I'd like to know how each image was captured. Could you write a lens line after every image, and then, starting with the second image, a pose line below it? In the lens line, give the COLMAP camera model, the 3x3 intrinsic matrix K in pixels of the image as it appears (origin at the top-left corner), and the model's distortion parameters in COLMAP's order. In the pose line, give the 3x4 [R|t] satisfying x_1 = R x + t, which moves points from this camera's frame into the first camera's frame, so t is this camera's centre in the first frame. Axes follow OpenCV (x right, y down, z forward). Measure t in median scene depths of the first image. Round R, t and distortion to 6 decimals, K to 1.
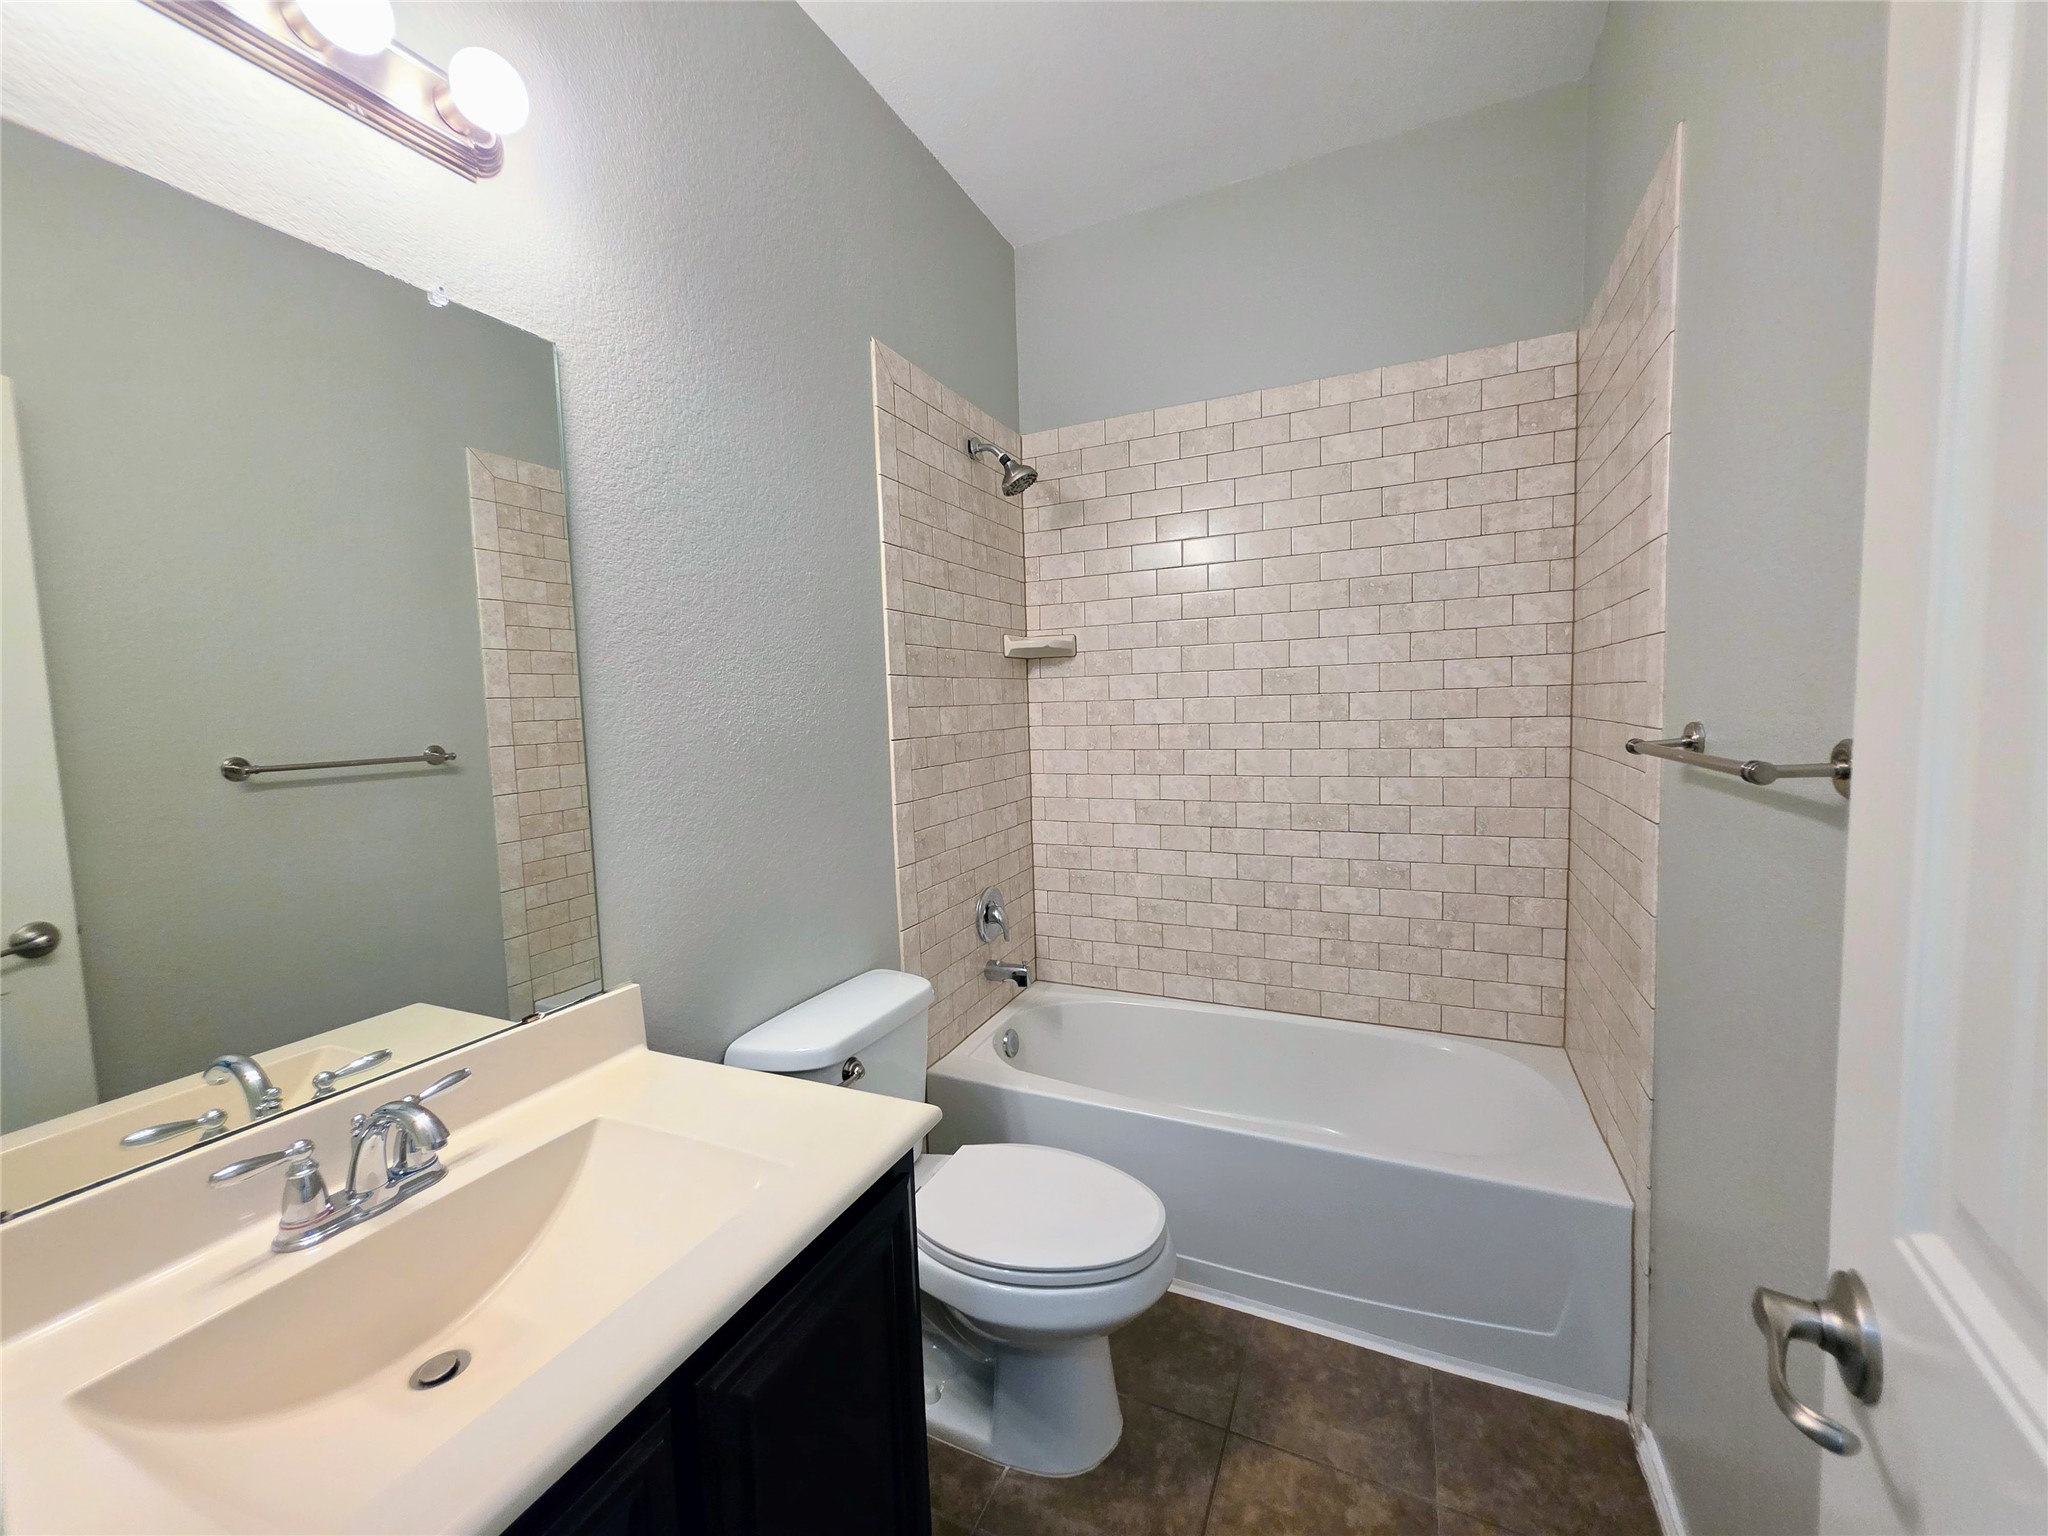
lens RADIAL K [[817.8, 0, 1021.9], [0, 817.8, 768.4], [0, 0, 1]] dist [0.003941, 0.000309]
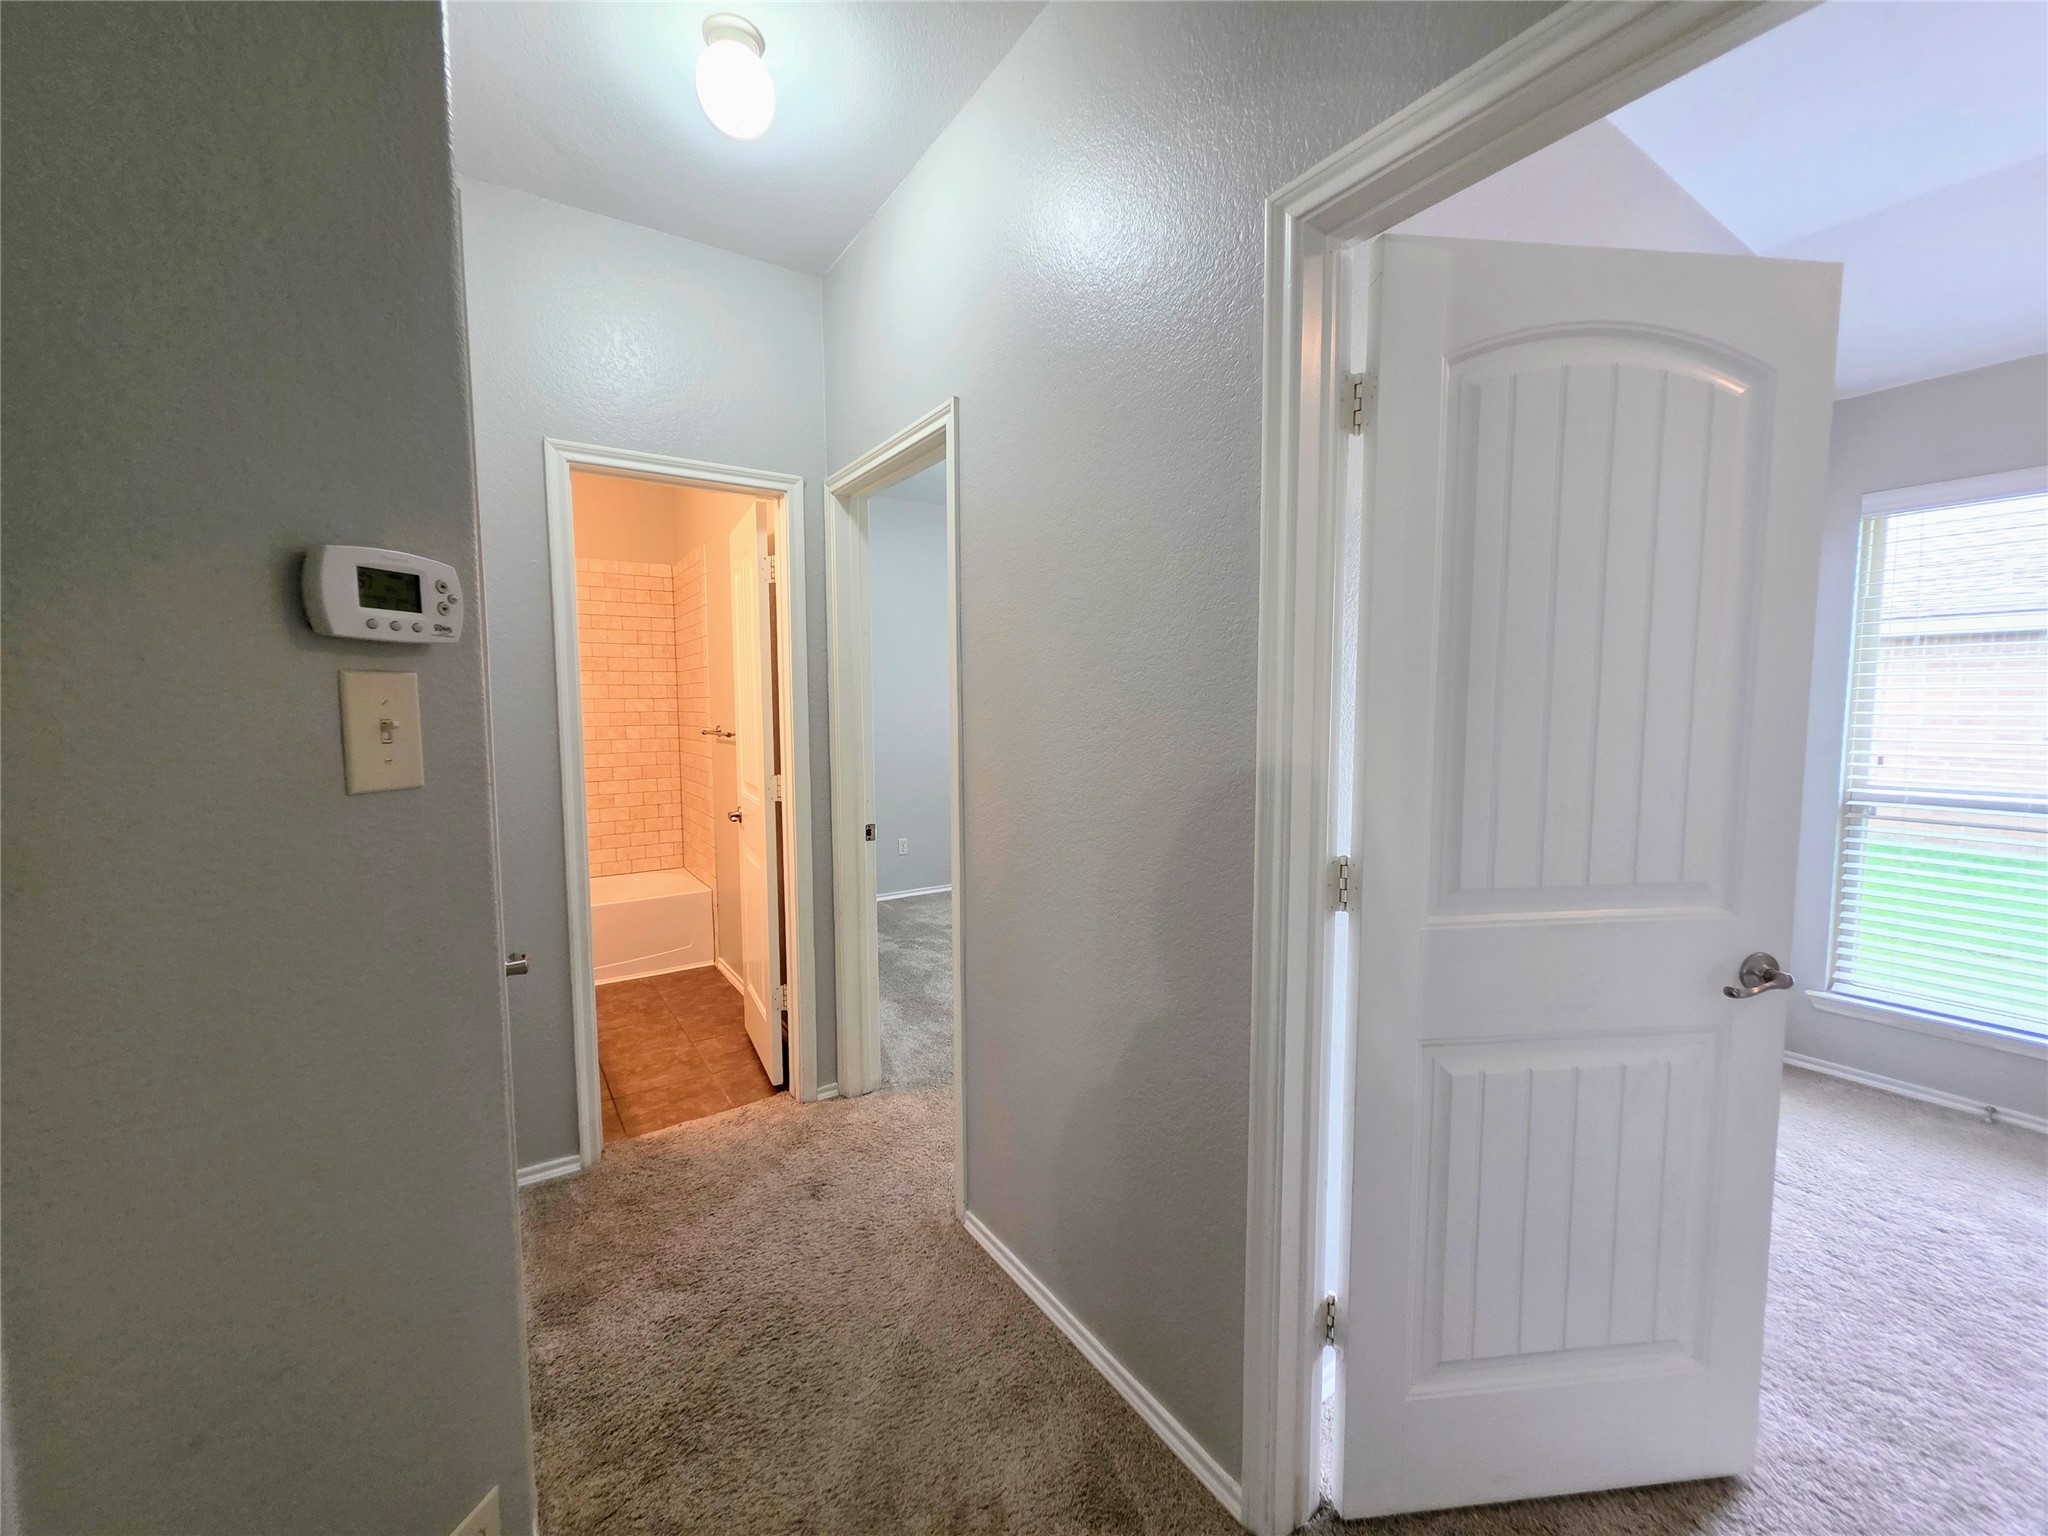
lens RADIAL K [[817.8, 0, 1021.9], [0, 817.8, 768.4], [0, 0, 1]] dist [0.003941, 0.000309]
pose [[0.518463, -0.039816, 0.854172, -0.817418], [0.053980, 0.998447, 0.013777, 0.080747], [-0.853394, 0.038966, 0.519808, -1.041934]]
